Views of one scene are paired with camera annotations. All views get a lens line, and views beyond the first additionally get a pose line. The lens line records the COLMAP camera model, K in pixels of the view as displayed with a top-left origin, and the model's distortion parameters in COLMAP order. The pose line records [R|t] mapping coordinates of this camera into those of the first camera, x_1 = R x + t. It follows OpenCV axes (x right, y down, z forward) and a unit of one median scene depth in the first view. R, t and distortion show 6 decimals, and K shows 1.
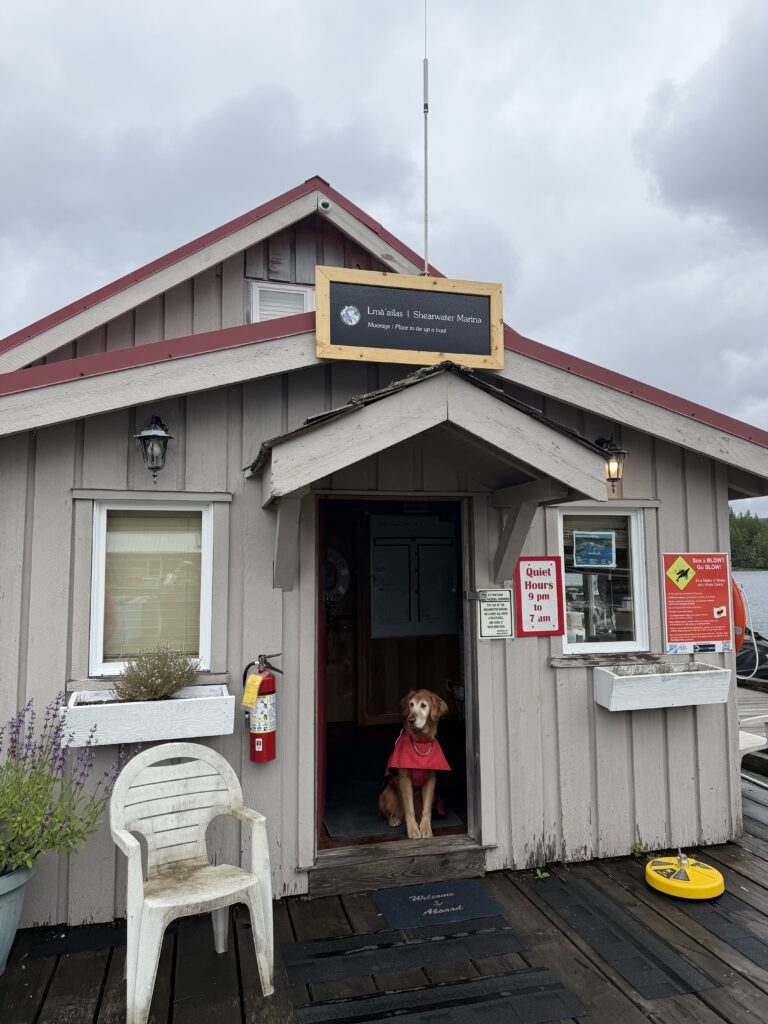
lens RADIAL K [[723.3, 0, 382.6], [0, 723.3, 507.8], [0, 0, 1]] dist [0.011804, 0.001304]
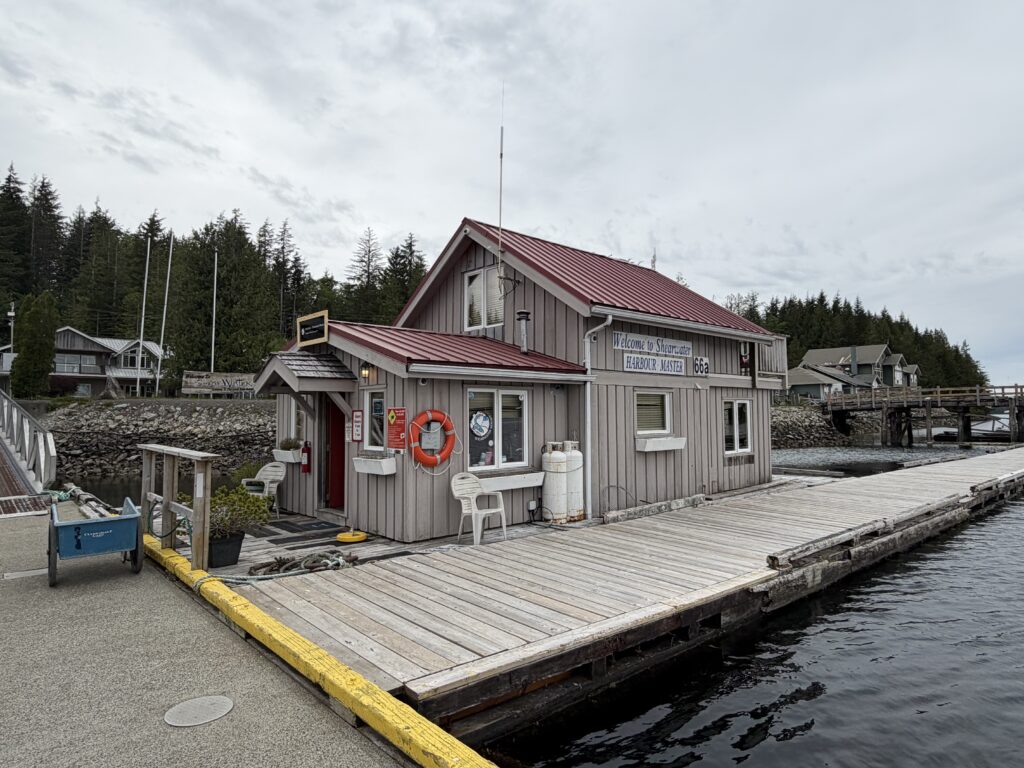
lens RADIAL K [[603.9, 0, 512.4], [0, 603.9, 382.5], [0, 0, 1]] dist [0.001345, 0.000036]
pose [[0.469861, -0.042730, -0.881705, 2.183857], [0.071062, 0.997417, -0.010468, 0.031435], [0.879875, -0.057737, 0.471684, 0.468456]]
